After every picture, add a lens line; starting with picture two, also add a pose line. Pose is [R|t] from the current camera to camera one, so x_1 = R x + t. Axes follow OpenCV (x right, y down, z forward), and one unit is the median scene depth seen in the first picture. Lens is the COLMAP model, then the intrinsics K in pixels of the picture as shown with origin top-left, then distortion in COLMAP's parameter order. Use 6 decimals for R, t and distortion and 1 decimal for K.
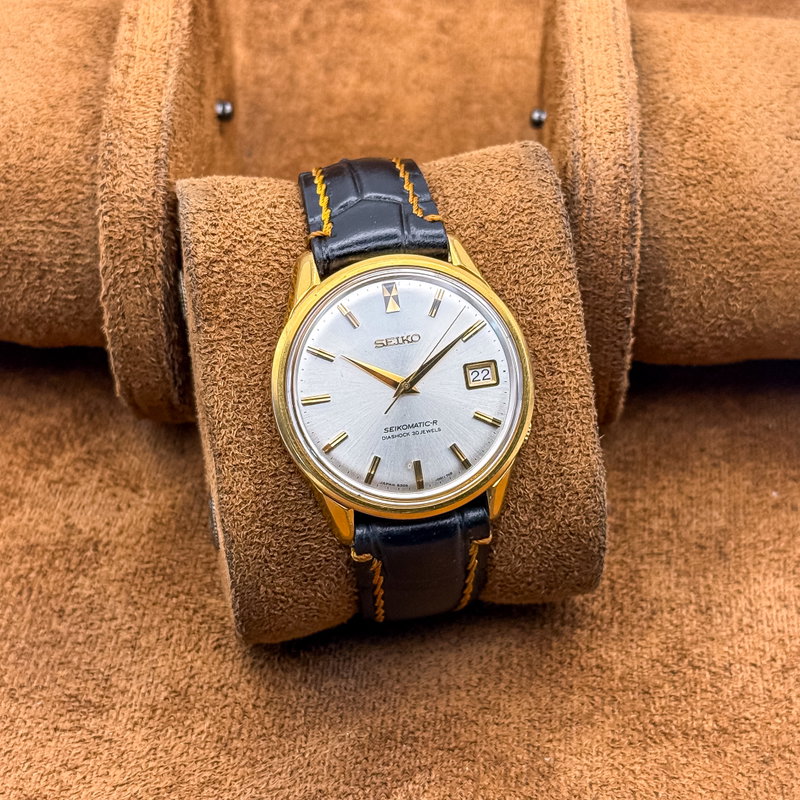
lens RADIAL K [[1794.6, 0, 400.8], [0, 1794.6, 412.8], [0, 0, 1]] dist [0.073961, 0.396408]
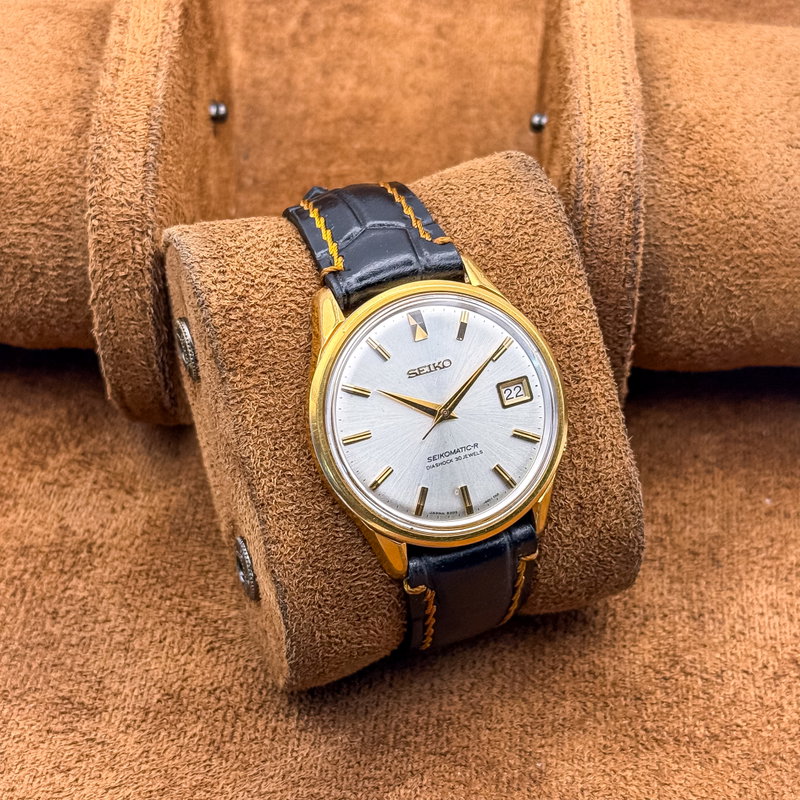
lens RADIAL K [[1794.6, 0, 400.8], [0, 1794.6, 412.8], [0, 0, 1]] dist [0.073961, 0.396408]
pose [[0.985202, -0.120518, 0.121867, -0.137322], [0.119411, 0.992710, 0.016381, -0.033006], [-0.122953, -0.001586, 0.992411, 0.019266]]
